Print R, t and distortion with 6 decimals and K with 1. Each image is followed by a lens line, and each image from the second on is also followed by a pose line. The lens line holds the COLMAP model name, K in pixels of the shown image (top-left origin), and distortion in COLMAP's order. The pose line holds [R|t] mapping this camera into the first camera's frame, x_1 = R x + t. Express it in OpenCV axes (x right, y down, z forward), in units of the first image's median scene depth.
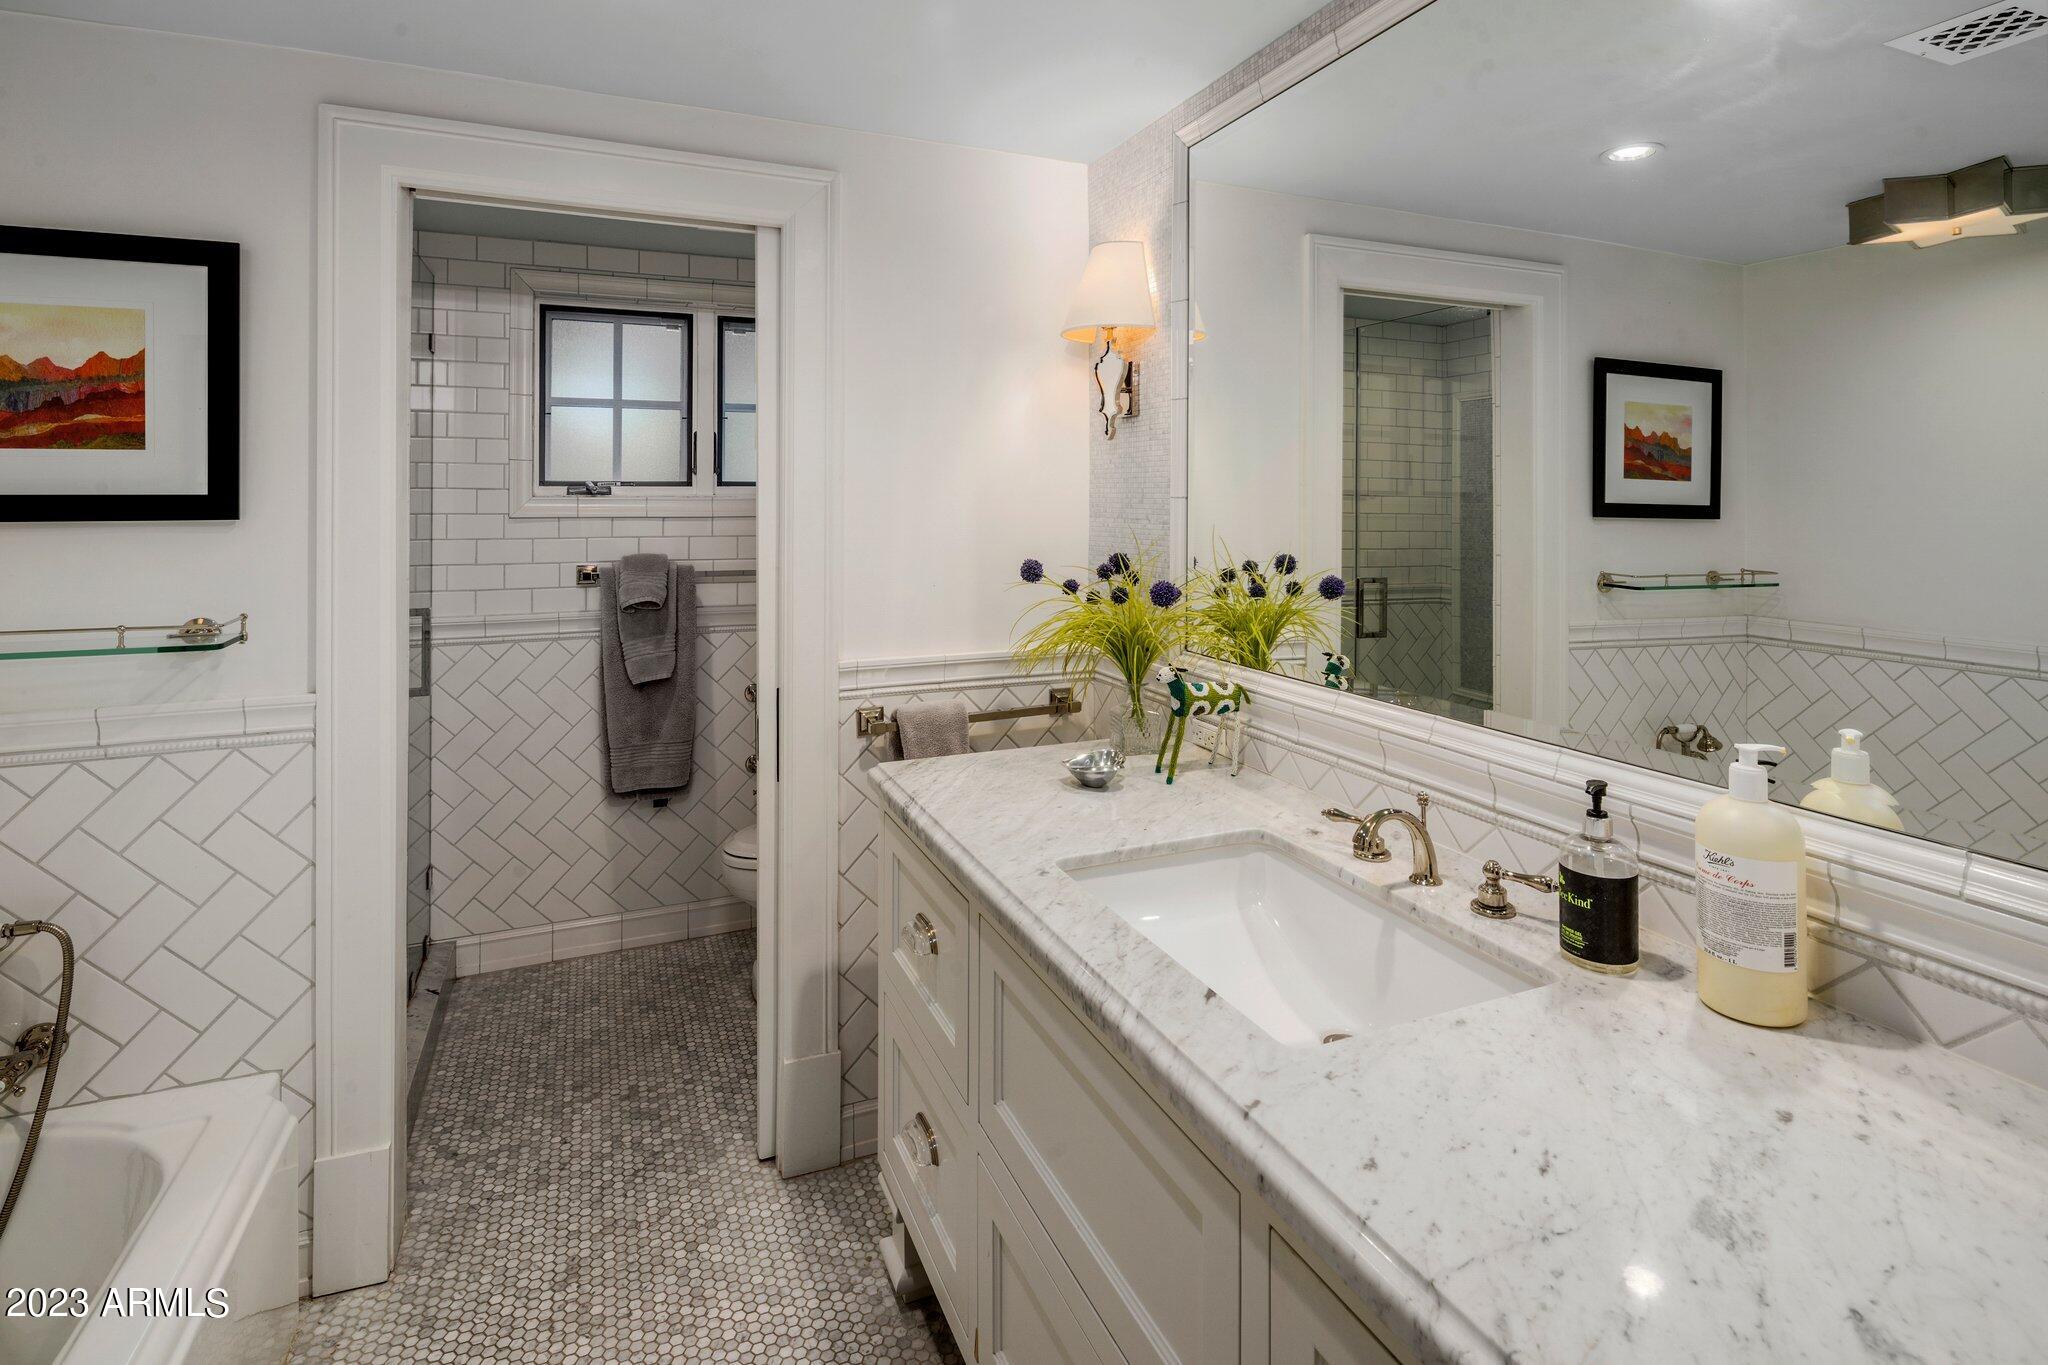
lens RADIAL K [[1021.7, 0, 1025.9], [0, 1021.7, 695.3], [0, 0, 1]] dist [0.000134, -0.001823]
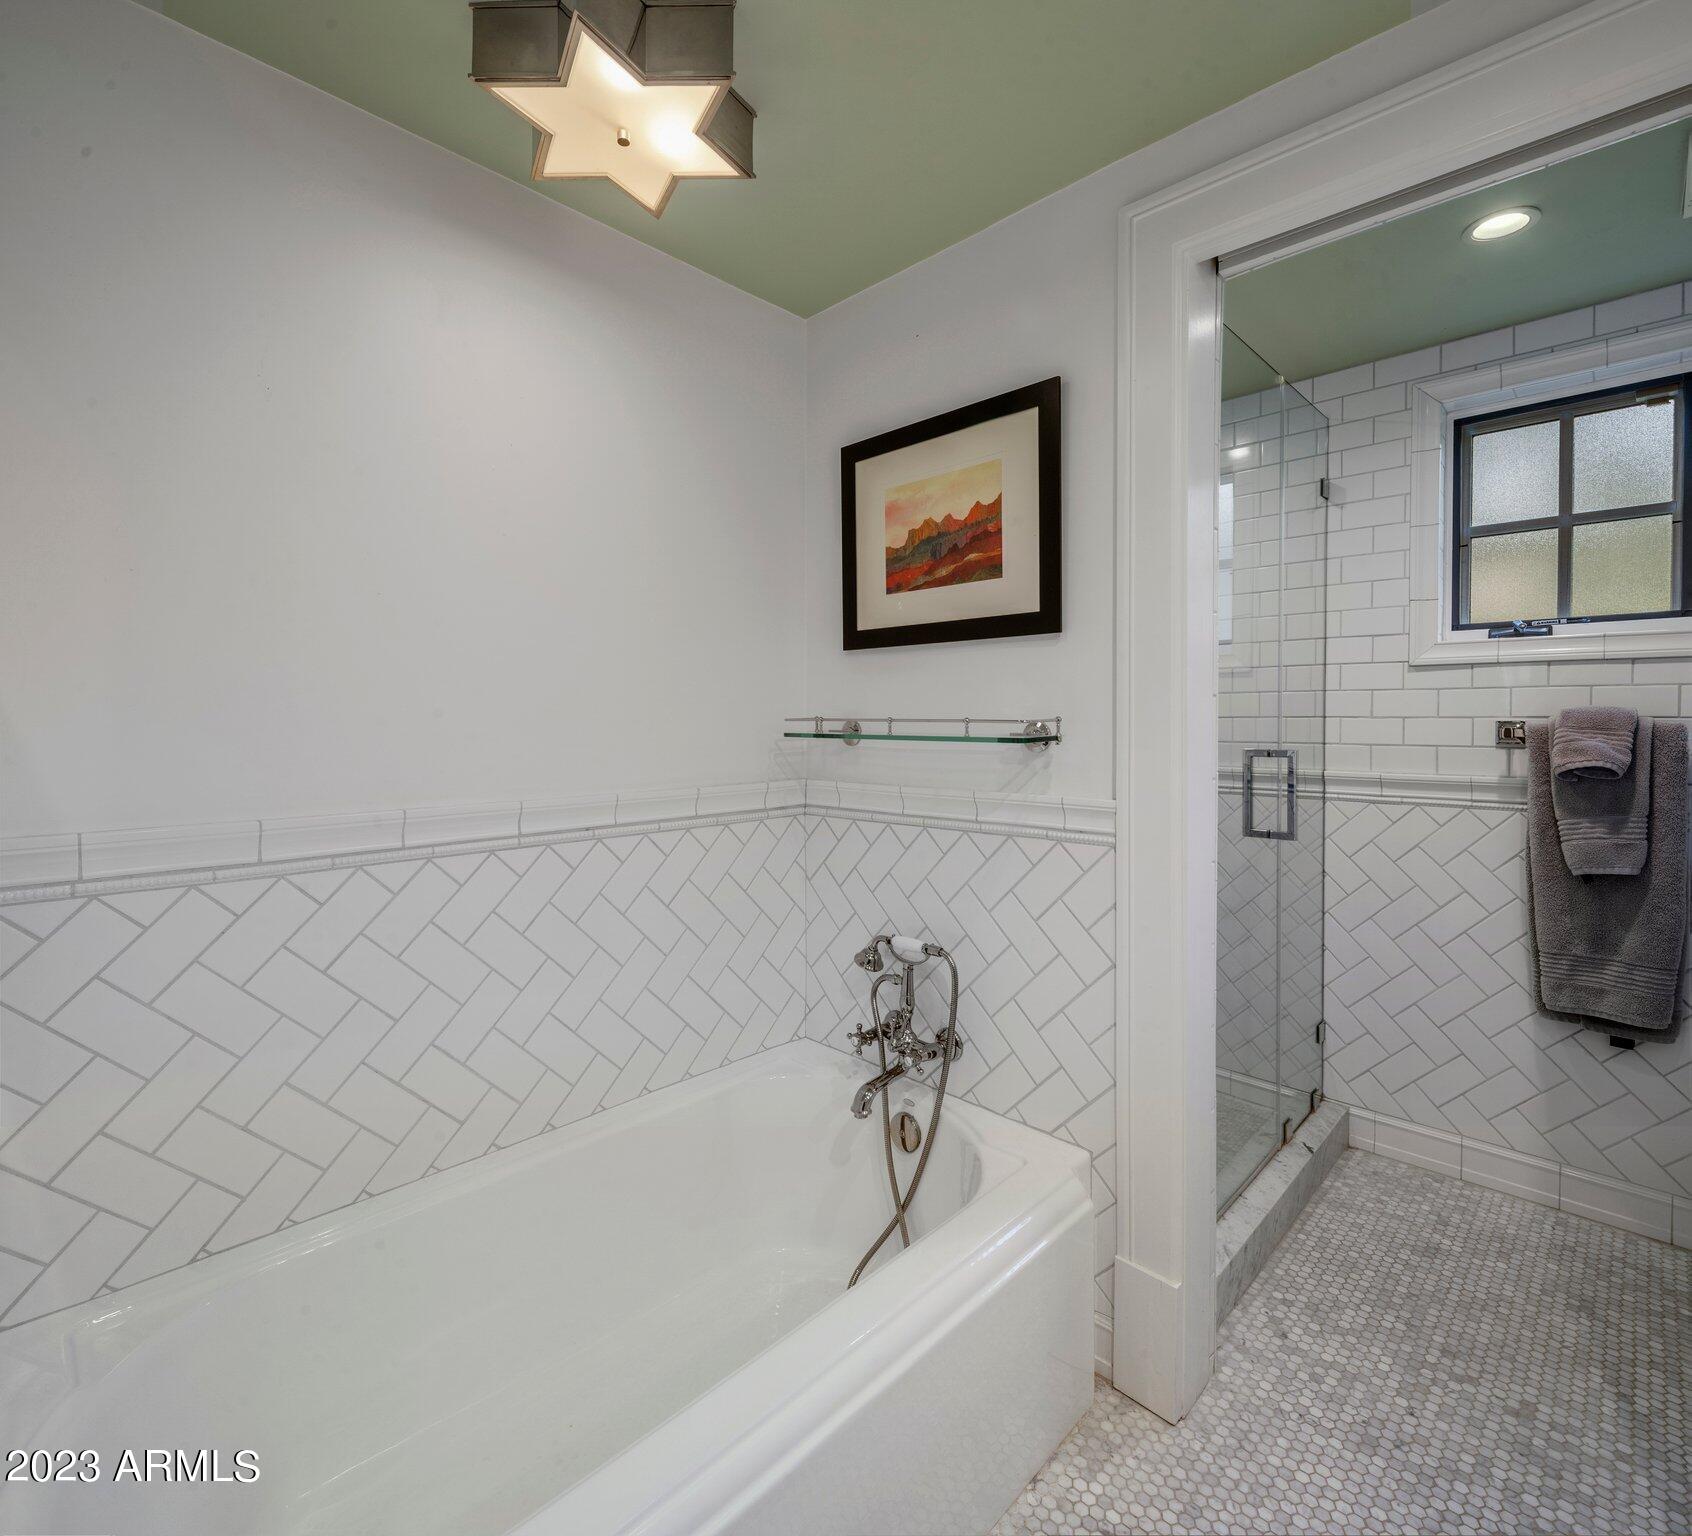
lens RADIAL K [[802.4, 0, 844.1], [0, 802.4, 720.0], [0, 0, 1]] dist [0.005307, -0.002083]
pose [[0.376051, -0.003540, -0.926592, -0.021658], [-0.172023, 0.982342, -0.073567, 0.016077], [0.910491, 0.187060, 0.368801, 0.263160]]
